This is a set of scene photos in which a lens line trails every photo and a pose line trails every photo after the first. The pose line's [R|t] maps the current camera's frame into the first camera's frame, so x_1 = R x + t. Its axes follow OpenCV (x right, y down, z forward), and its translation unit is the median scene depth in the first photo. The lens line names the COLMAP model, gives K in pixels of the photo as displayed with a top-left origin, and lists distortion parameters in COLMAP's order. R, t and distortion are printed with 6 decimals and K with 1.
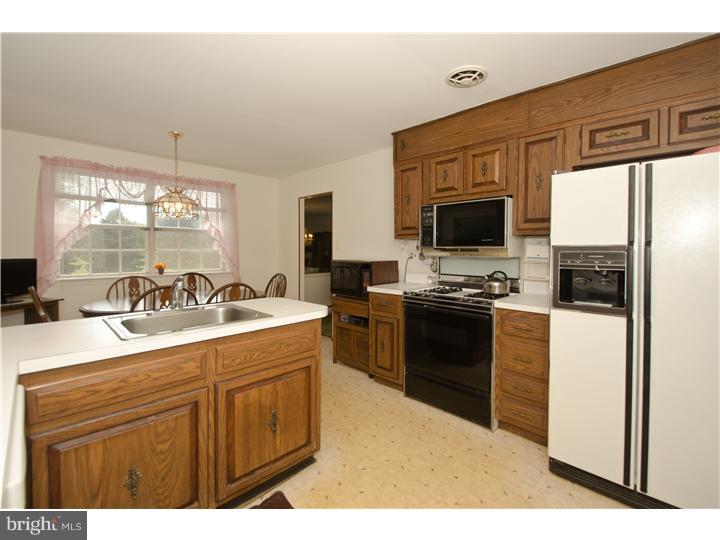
lens RADIAL K [[324.9, 0, 359.8], [0, 324.9, 255.4], [0, 0, 1]] dist [-0.003061, -0.000841]
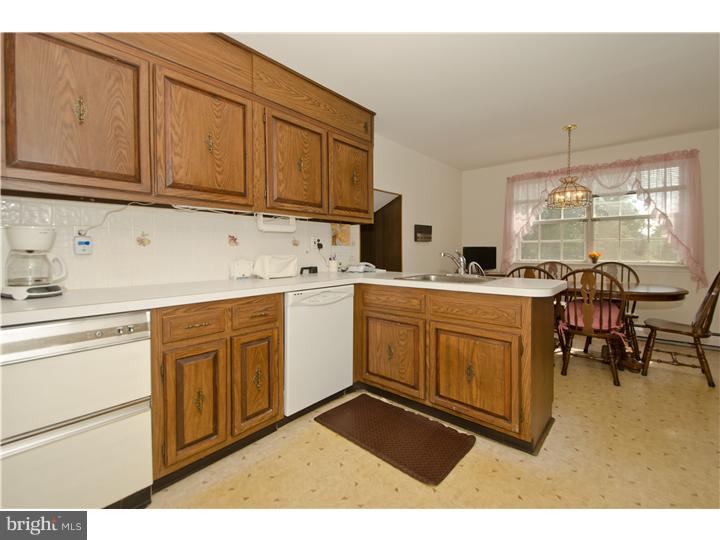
lens RADIAL K [[313.5, 0, 359.7], [0, 313.5, 252.8], [0, 0, 1]] dist [0.000416, -0.000006]
pose [[0.051864, 0.004900, -0.998642, 0.396306], [-0.012677, 0.999911, 0.004248, 0.035416], [0.998574, 0.012440, 0.051922, 0.248463]]
